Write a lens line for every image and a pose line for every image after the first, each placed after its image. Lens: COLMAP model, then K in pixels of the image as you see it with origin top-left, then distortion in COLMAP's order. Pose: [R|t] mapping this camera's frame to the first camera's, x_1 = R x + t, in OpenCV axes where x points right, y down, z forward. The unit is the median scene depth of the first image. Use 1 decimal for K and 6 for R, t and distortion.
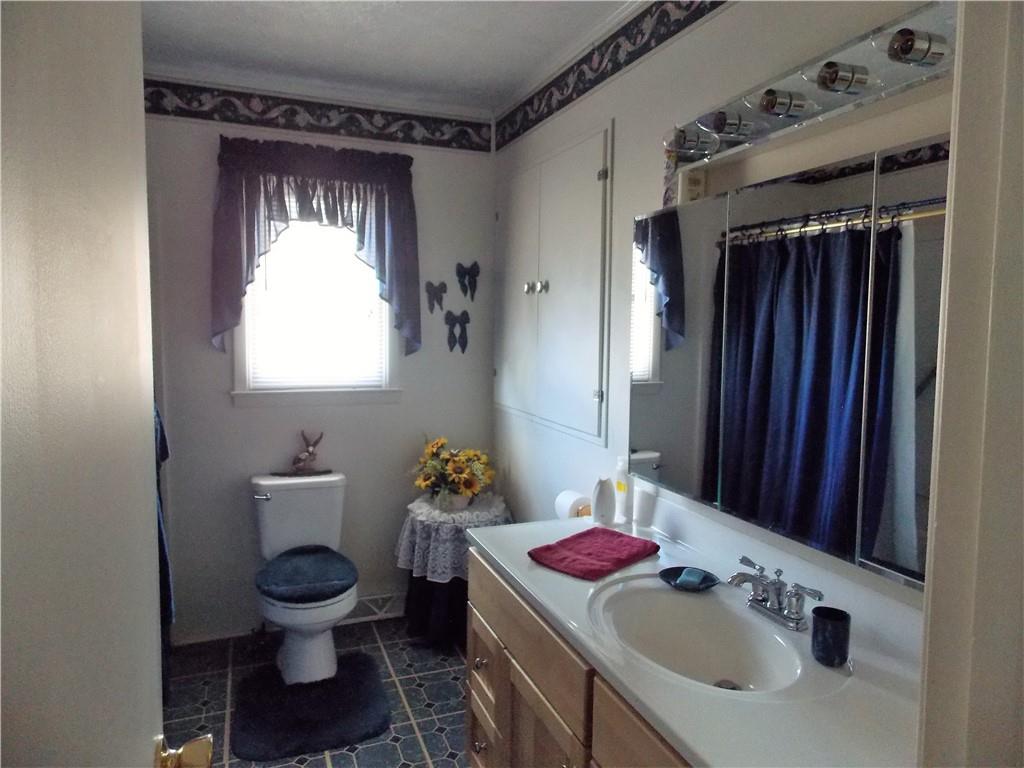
lens RADIAL K [[676.4, 0, 512.2], [0, 676.4, 386.4], [0, 0, 1]] dist [0.007282, -0.003182]
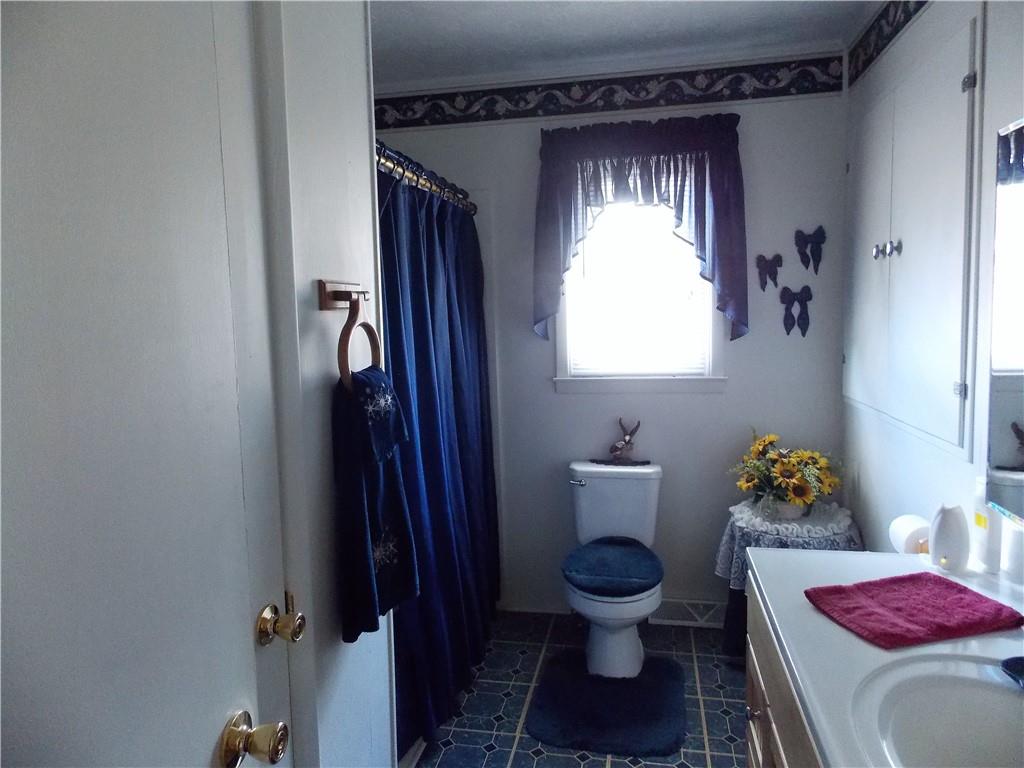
lens RADIAL K [[676.4, 0, 511.4], [0, 676.4, 382.4], [0, 0, 1]] dist [0.007282, -0.003182]
pose [[0.839711, 0.019154, -0.542696, 0.092154], [-0.011773, 0.999785, 0.017070, -0.001713], [0.542906, -0.007945, 0.839756, 0.098295]]
